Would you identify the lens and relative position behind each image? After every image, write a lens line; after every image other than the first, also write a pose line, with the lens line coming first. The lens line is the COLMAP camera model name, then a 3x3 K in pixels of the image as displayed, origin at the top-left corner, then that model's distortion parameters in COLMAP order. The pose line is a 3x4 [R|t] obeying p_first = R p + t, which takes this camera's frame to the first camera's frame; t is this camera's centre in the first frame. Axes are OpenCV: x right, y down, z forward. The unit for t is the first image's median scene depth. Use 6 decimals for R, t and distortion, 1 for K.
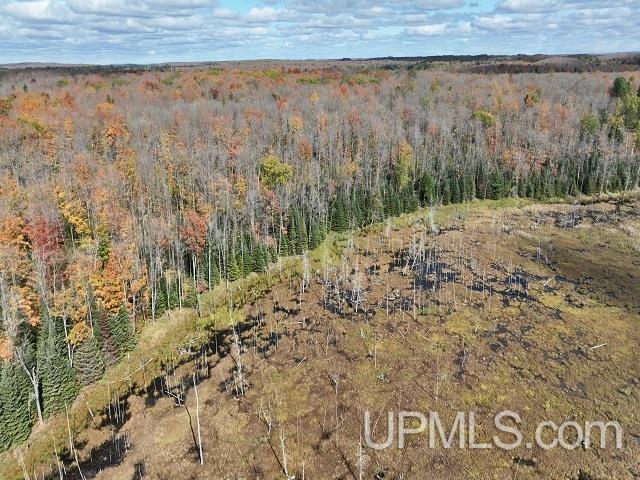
lens RADIAL K [[461.3, 0, 322.2], [0, 461.3, 153.7], [0, 0, 1]] dist [0.006997, 0.001711]
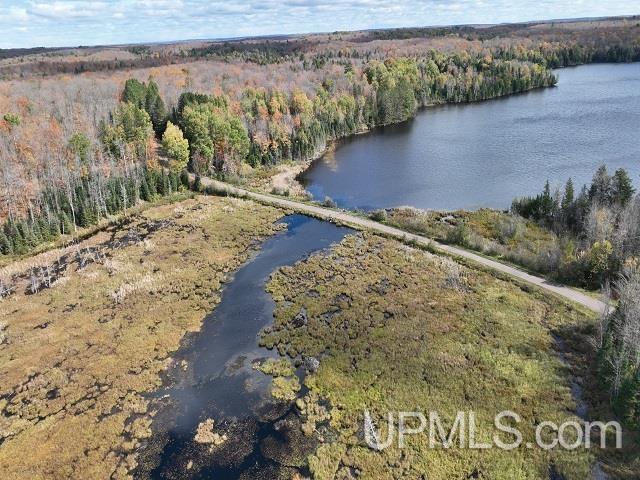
lens RADIAL K [[461.3, 0, 322.2], [0, 461.3, 153.7], [0, 0, 1]] dist [0.006997, 0.001711]
pose [[0.659613, -0.201289, 0.724150, 0.309045], [0.185270, 0.977286, 0.102894, -0.064042], [-0.728413, 0.066293, 0.681923, 0.072048]]
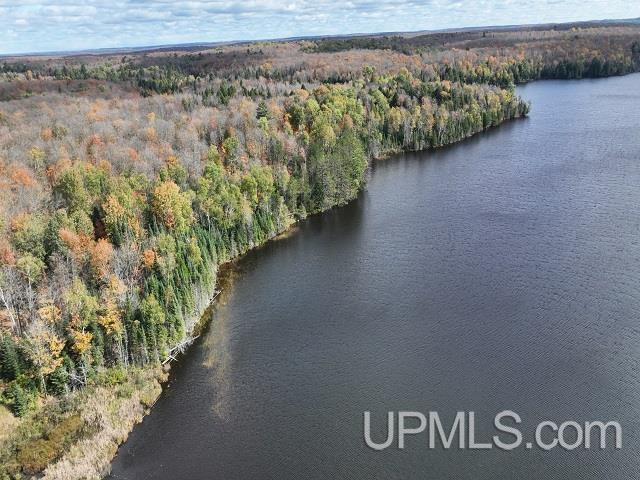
lens RADIAL K [[461.3, 0, 322.2], [0, 461.3, 153.7], [0, 0, 1]] dist [0.006997, 0.001711]
pose [[0.533599, -0.215303, 0.817873, 0.992496], [0.210165, 0.970475, 0.118359, -0.223037], [-0.819208, 0.108732, 0.563094, 0.525275]]
